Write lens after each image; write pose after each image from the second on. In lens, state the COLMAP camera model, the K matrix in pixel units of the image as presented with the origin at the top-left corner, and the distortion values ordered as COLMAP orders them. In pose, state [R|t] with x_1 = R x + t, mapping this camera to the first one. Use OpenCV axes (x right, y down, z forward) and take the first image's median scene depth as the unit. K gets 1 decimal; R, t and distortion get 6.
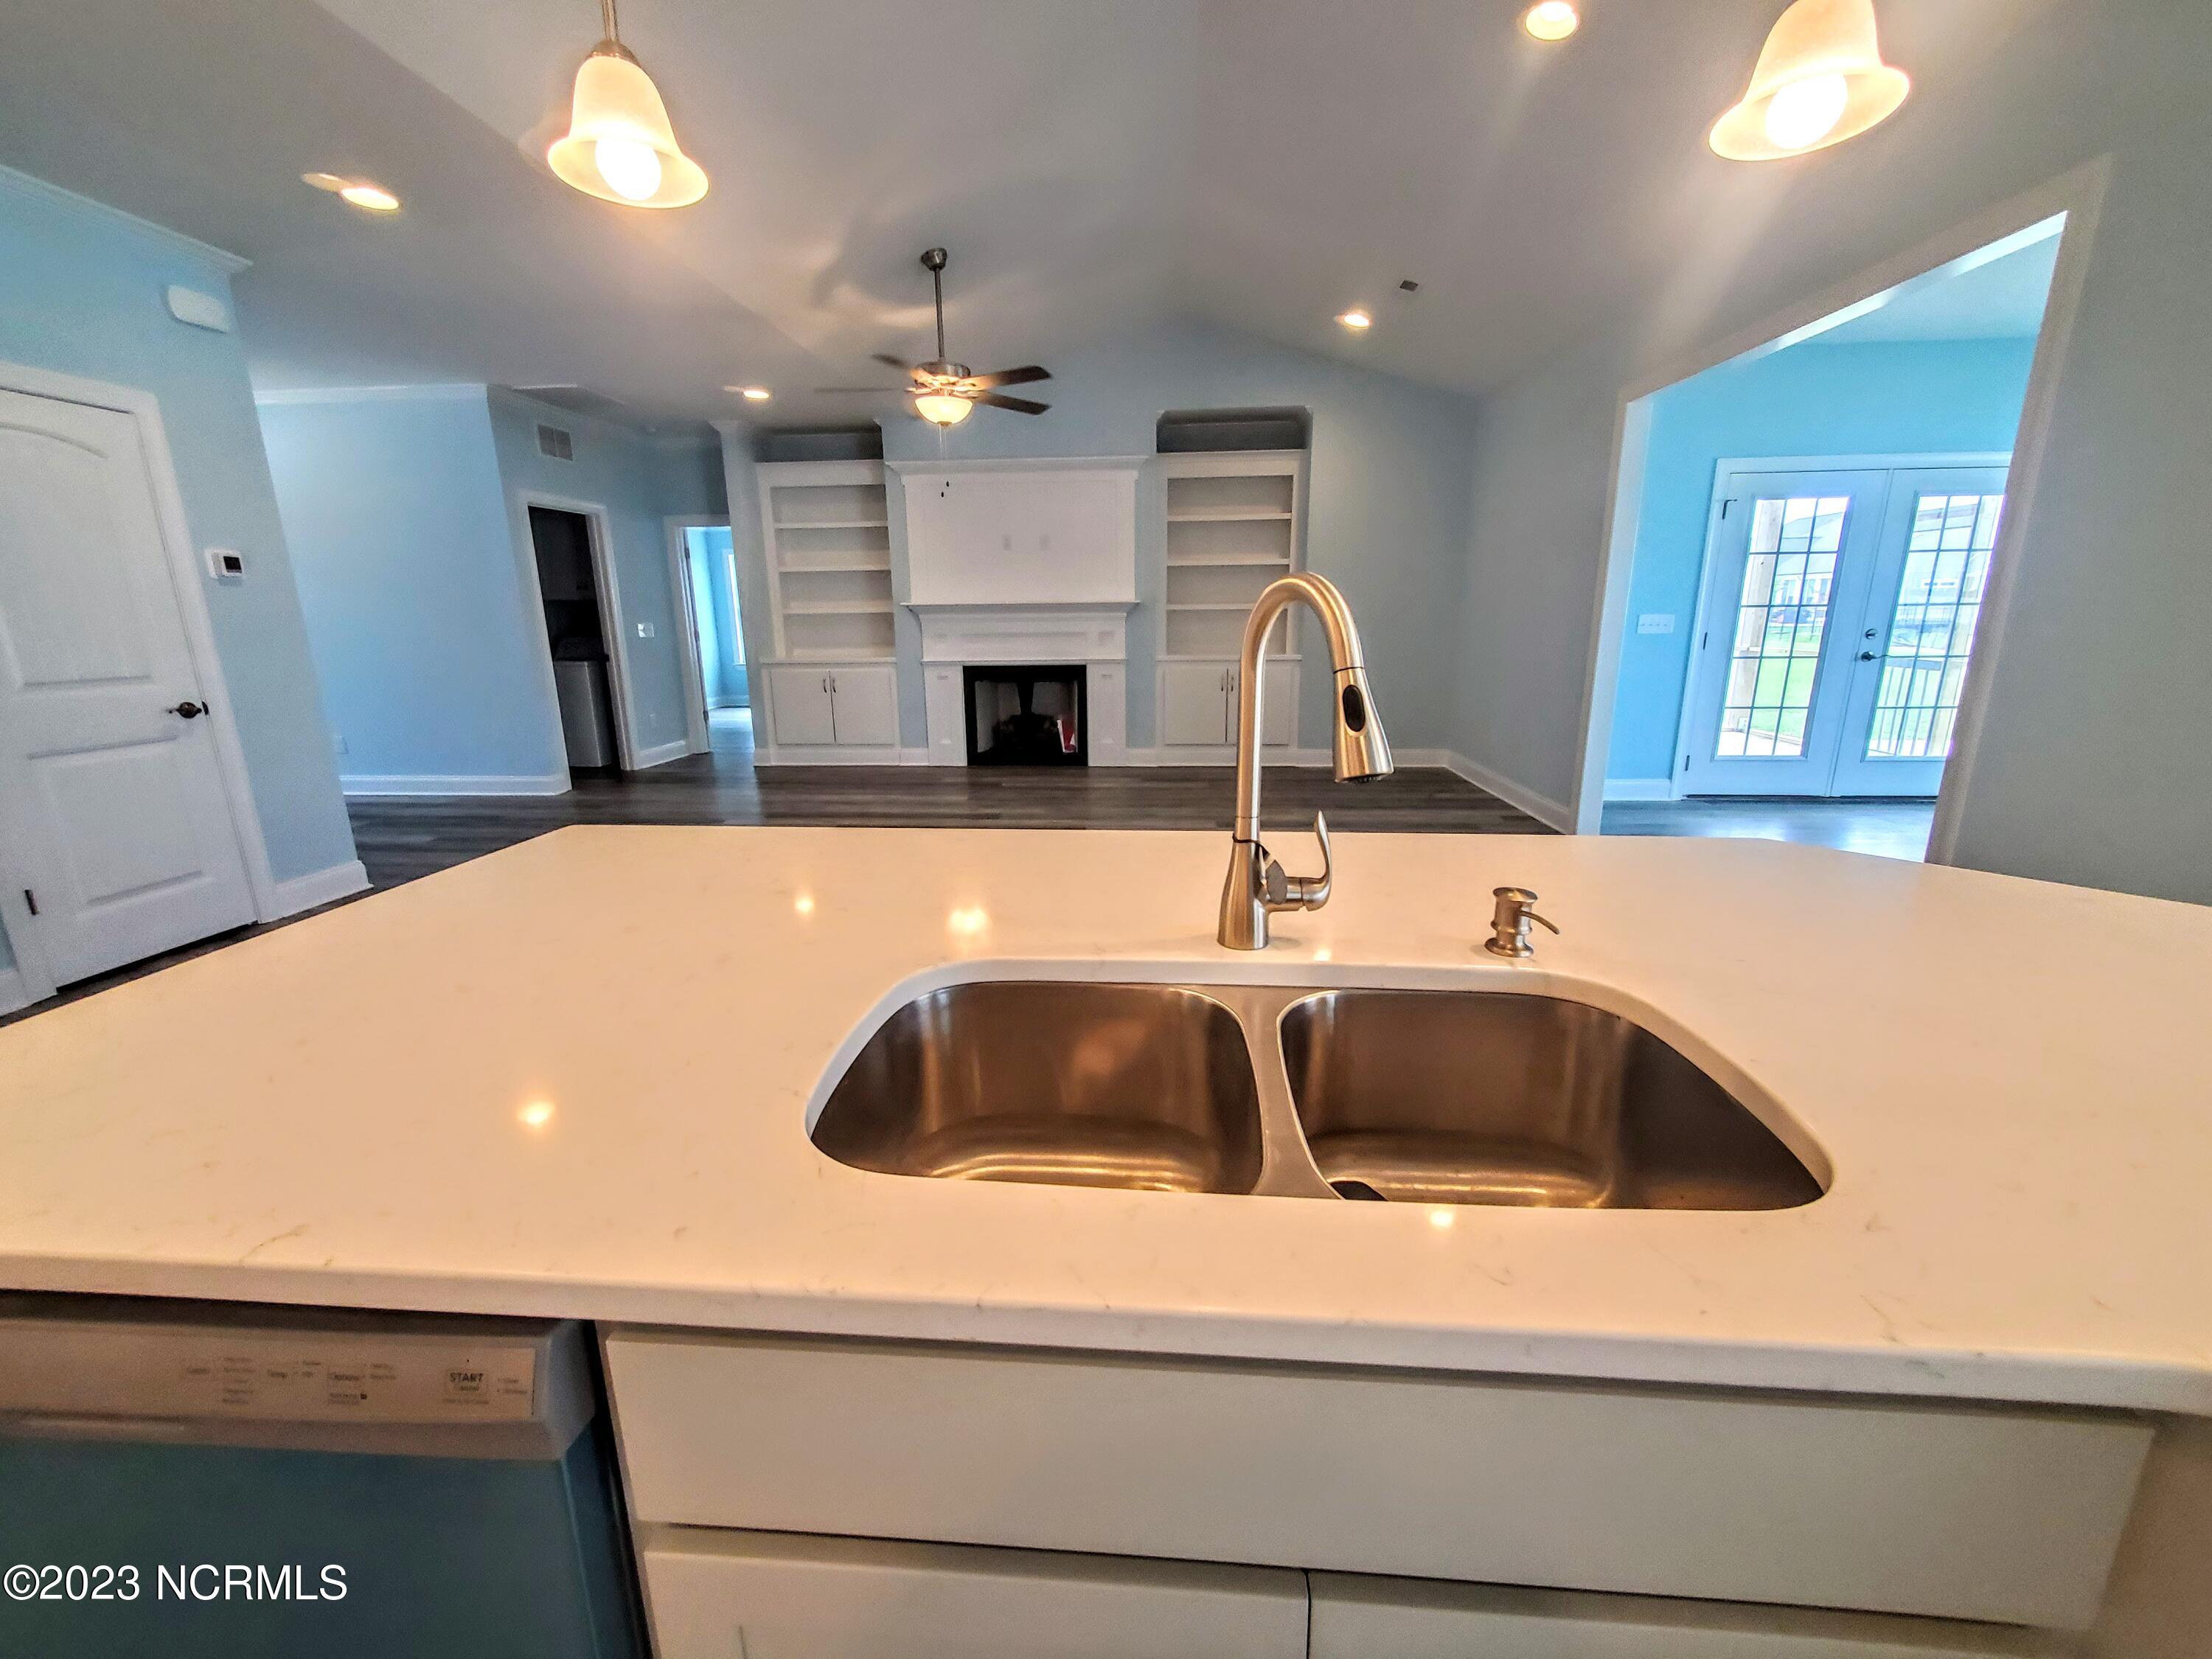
lens RADIAL K [[874.7, 0, 1097.0], [0, 874.7, 842.2], [0, 0, 1]] dist [-0.000064, -0.000091]
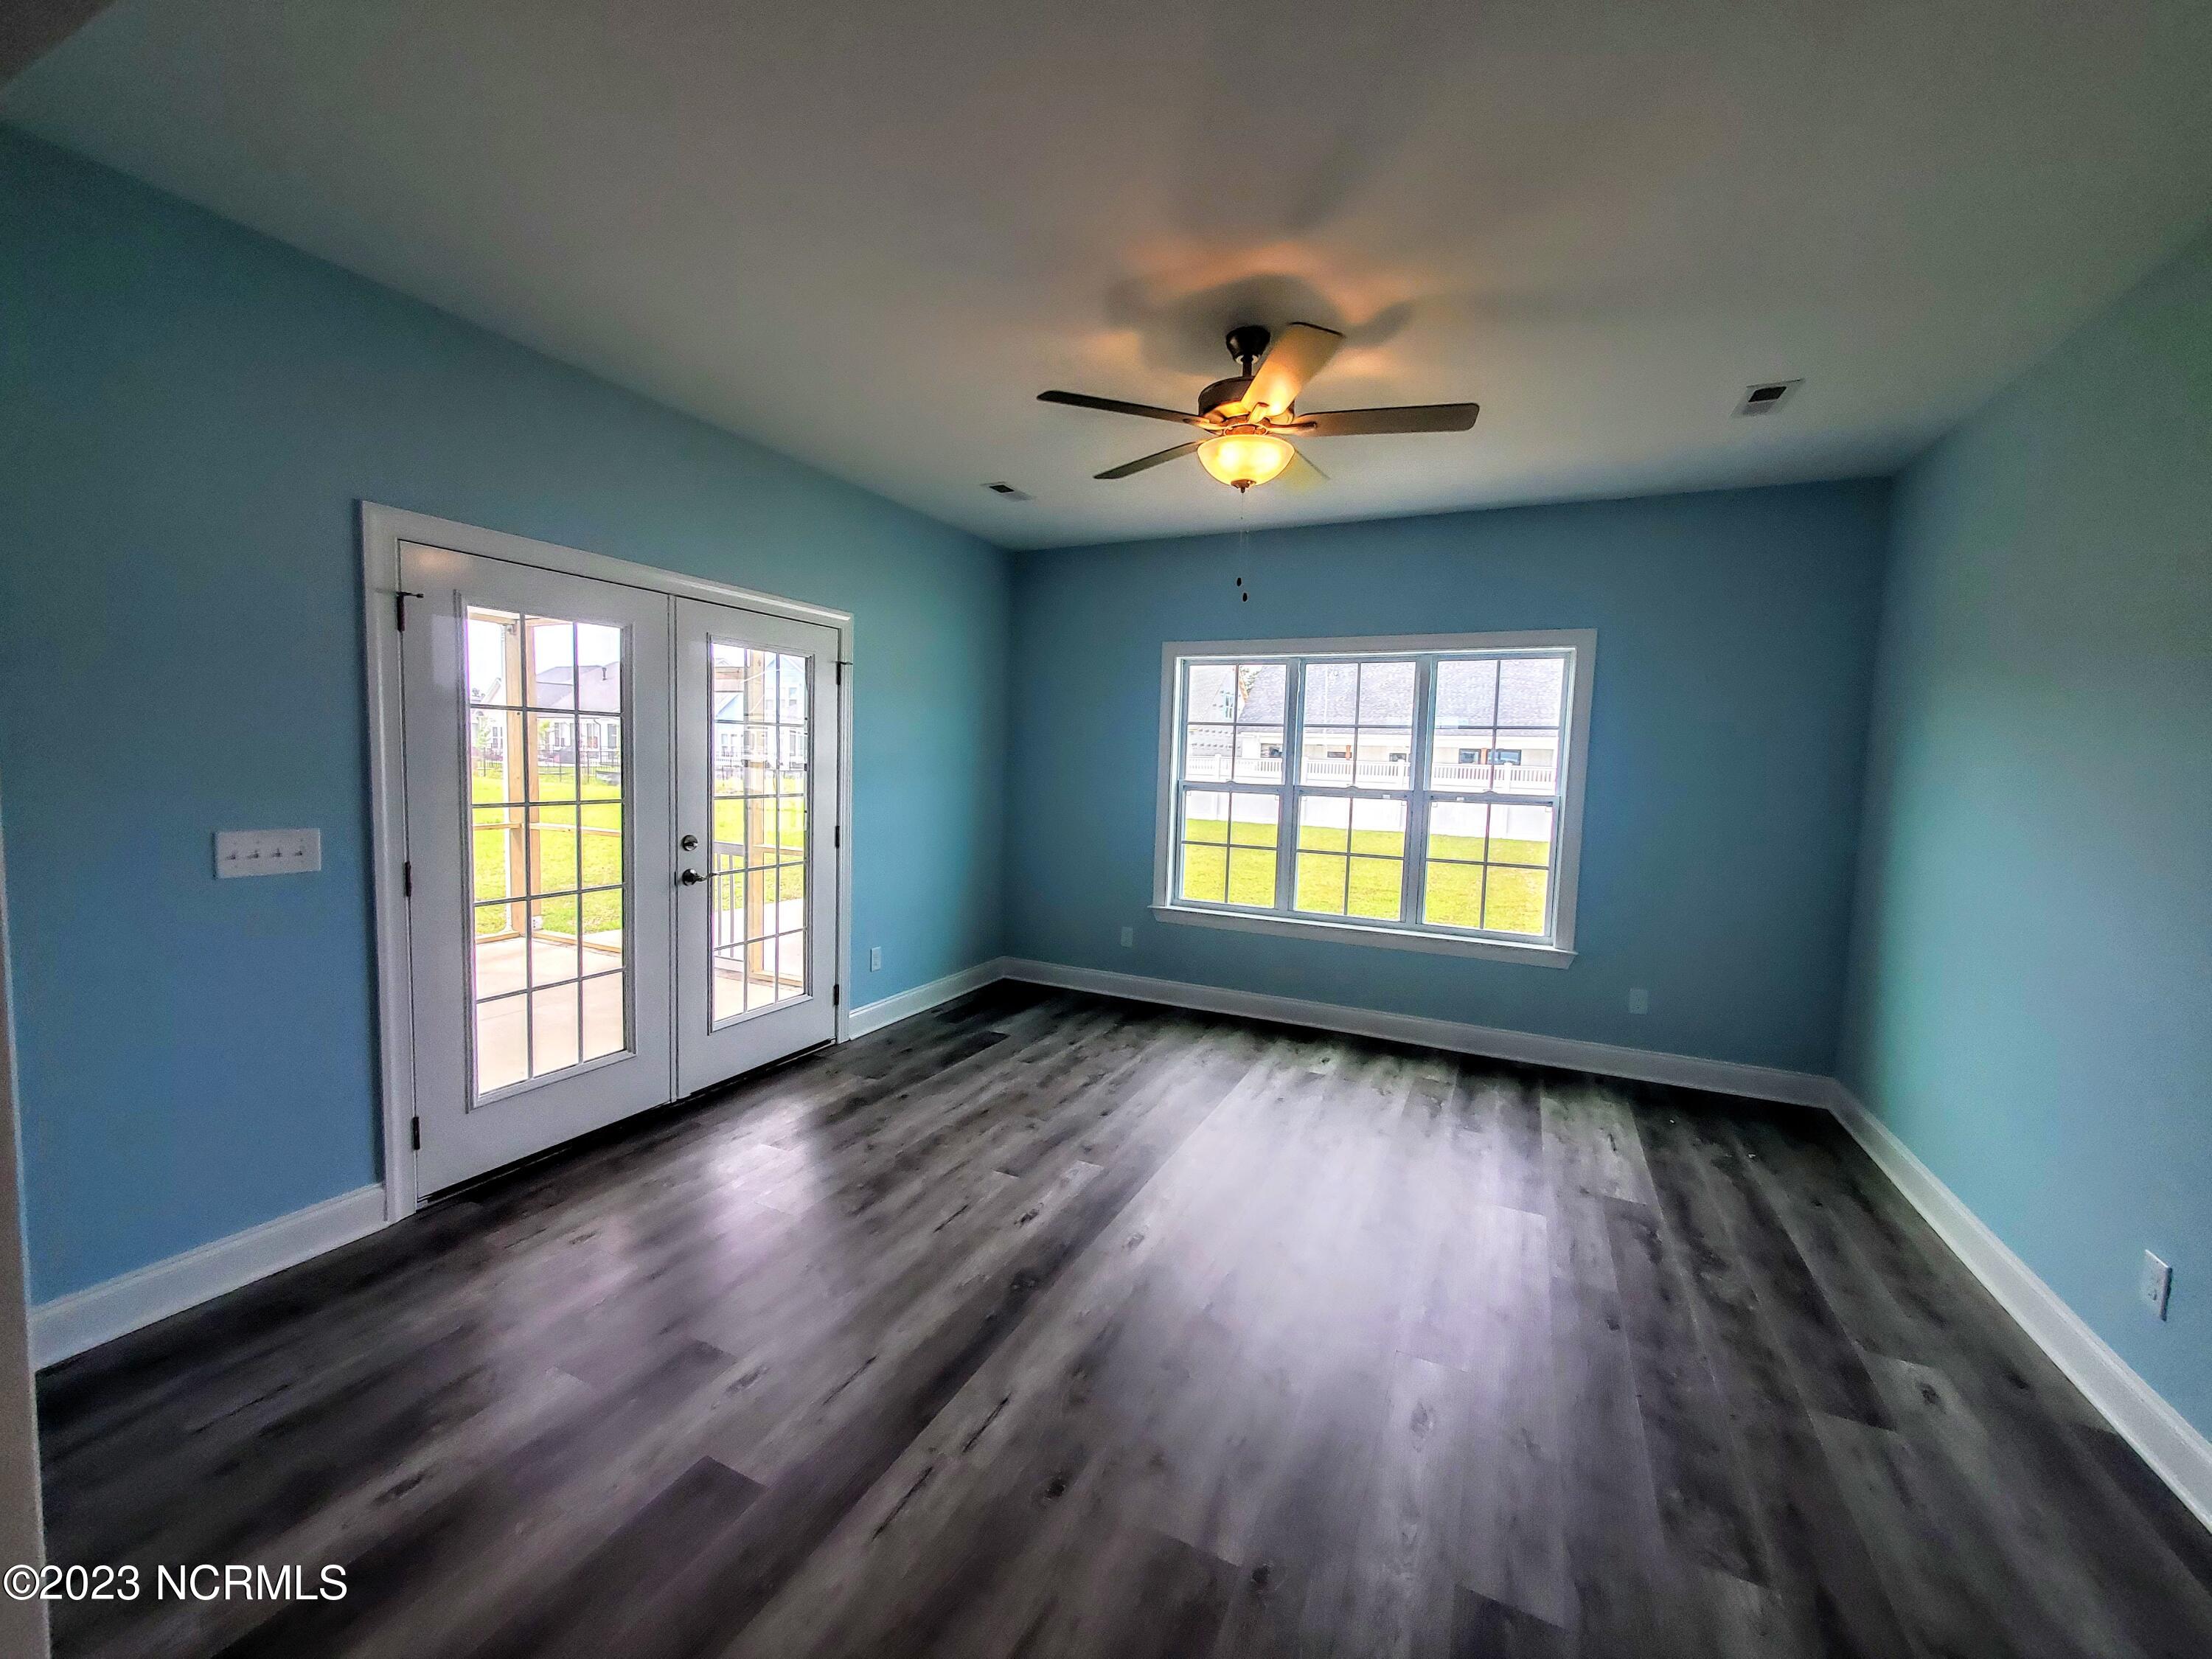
lens RADIAL K [[874.7, 0, 1101.5], [0, 874.7, 823.8], [0, 0, 1]] dist [-0.000064, -0.000091]
pose [[0.360180, -0.051911, 0.931437, 0.395297], [0.182262, 0.983125, -0.015688, -0.184762], [-0.914905, 0.175416, 0.363563, 0.484663]]
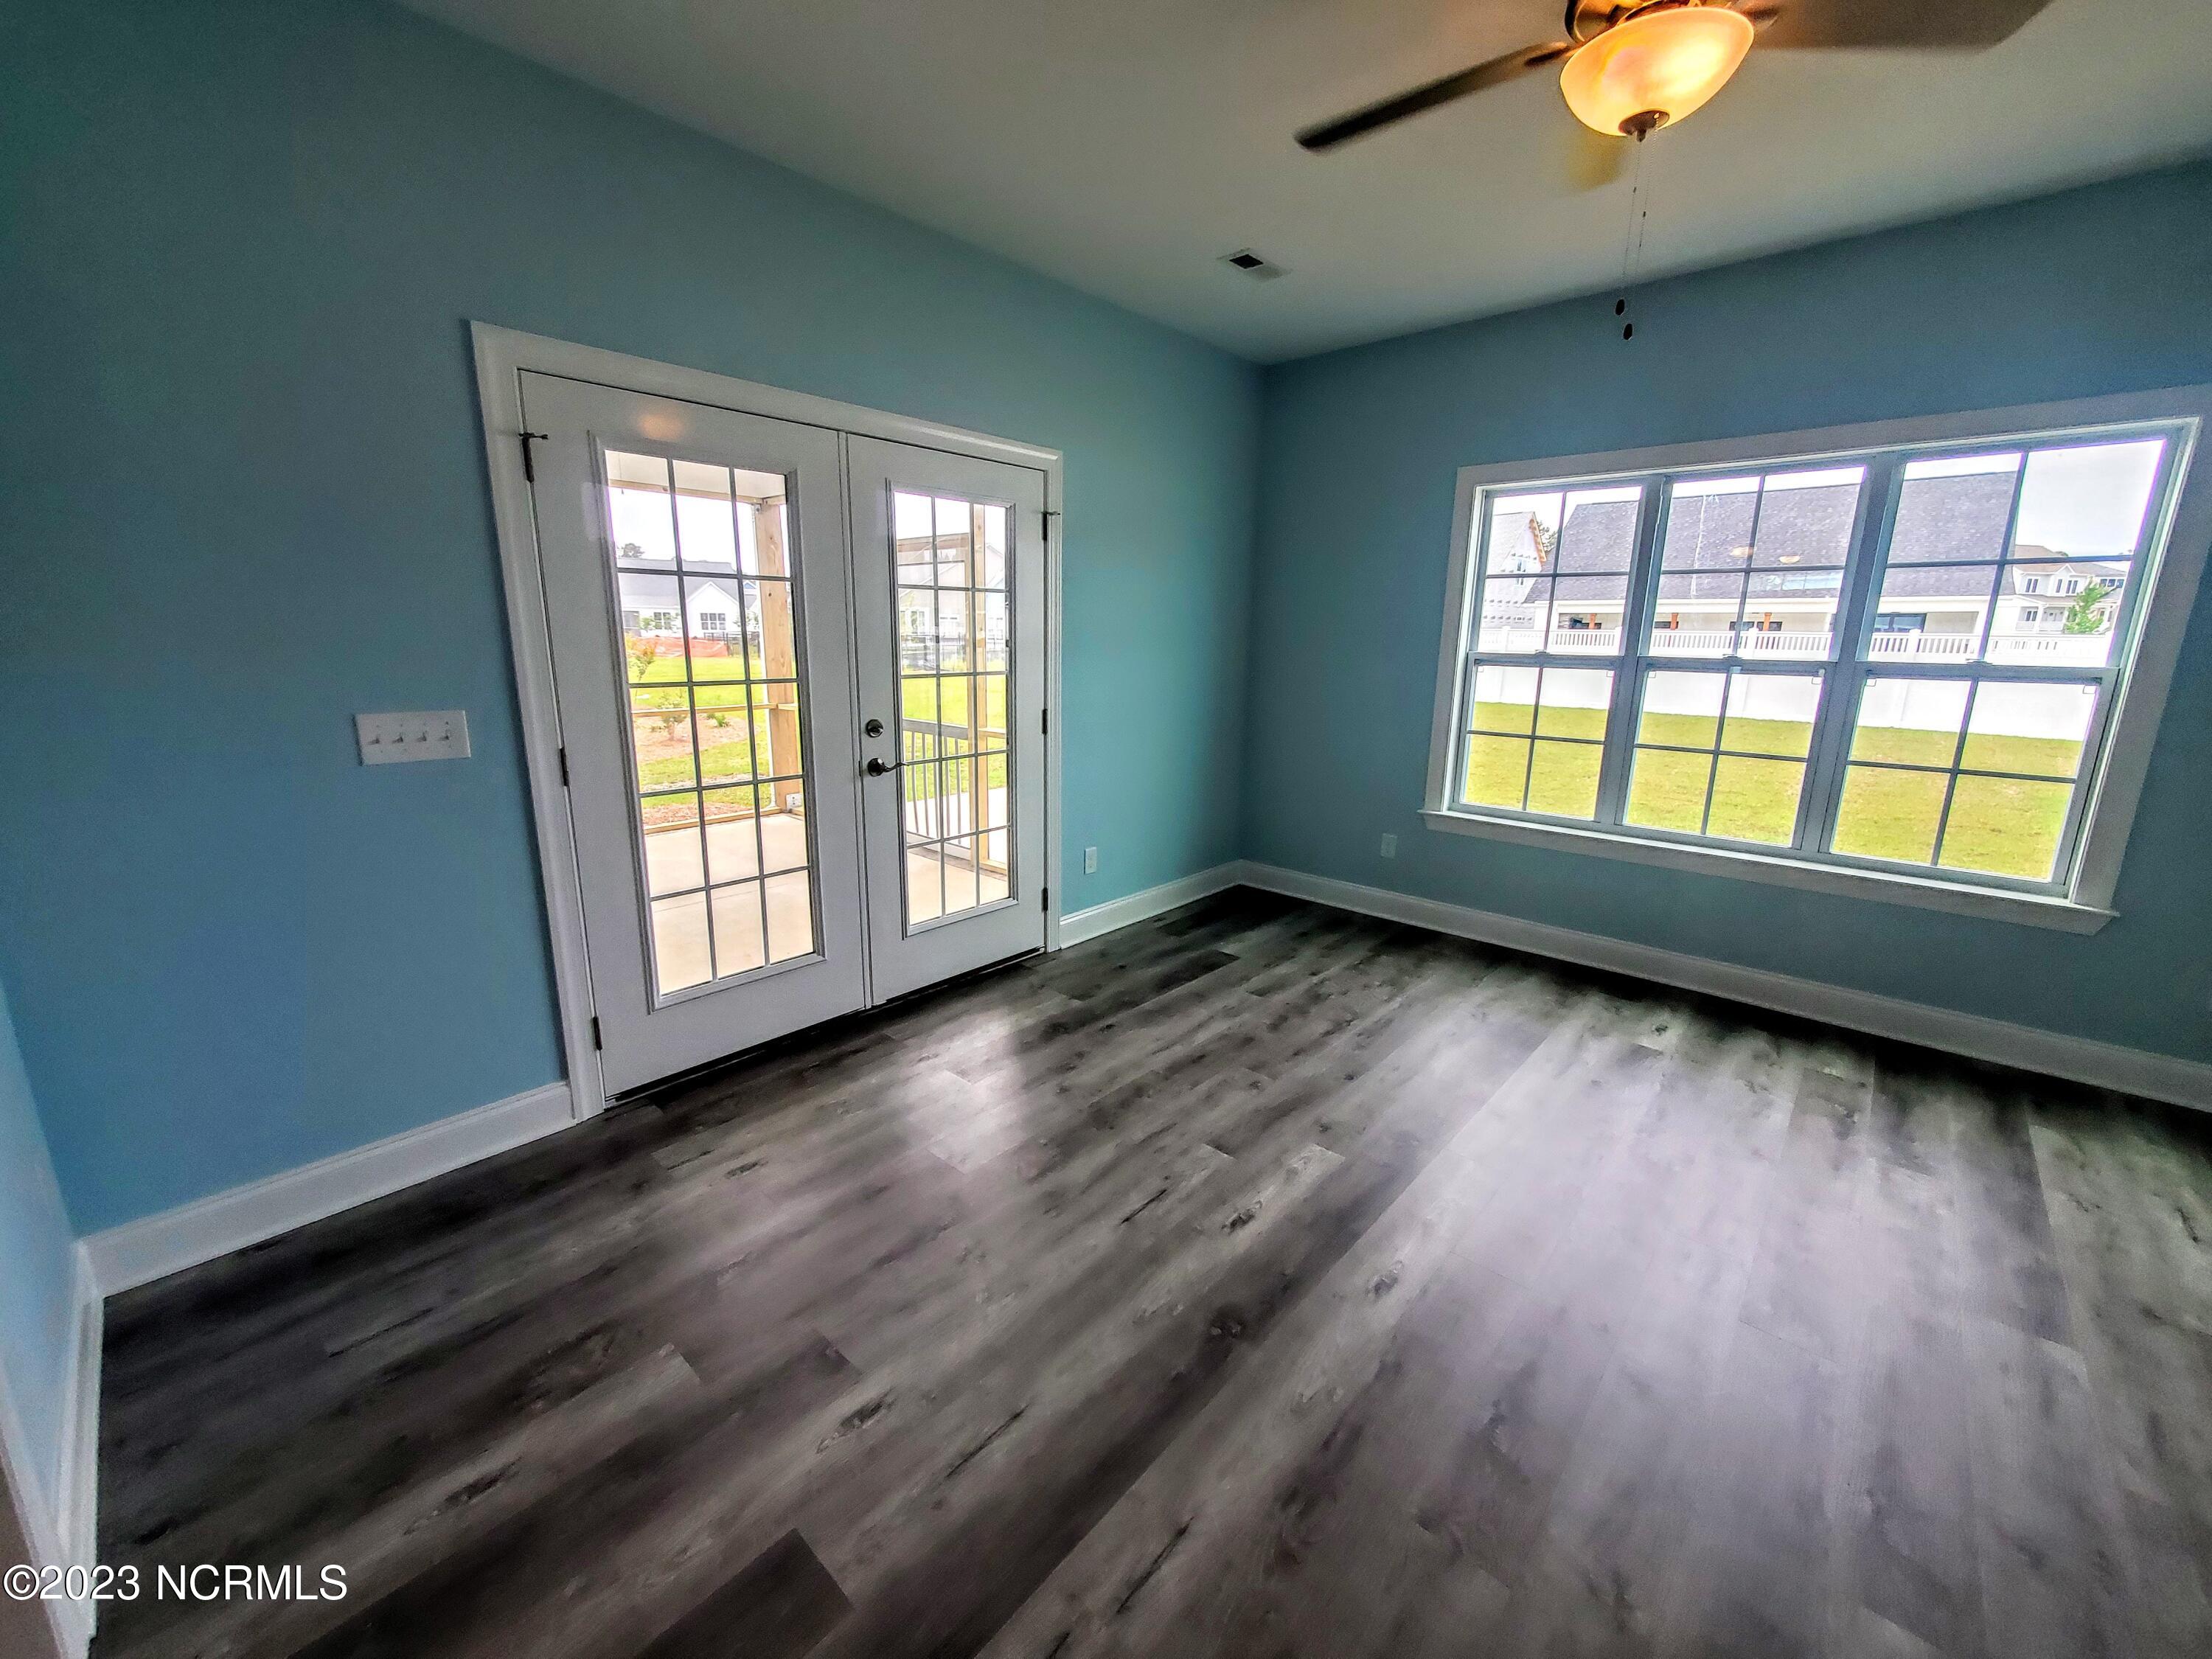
lens RADIAL K [[874.7, 0, 1100.8], [0, 874.7, 825.4], [0, 0, 1]] dist [-0.000064, -0.000091]
pose [[0.611199, -0.156330, 0.775885, 0.521976], [0.165489, 0.983873, 0.067874, -0.188352], [-0.773983, 0.086915, 0.627213, 0.533457]]
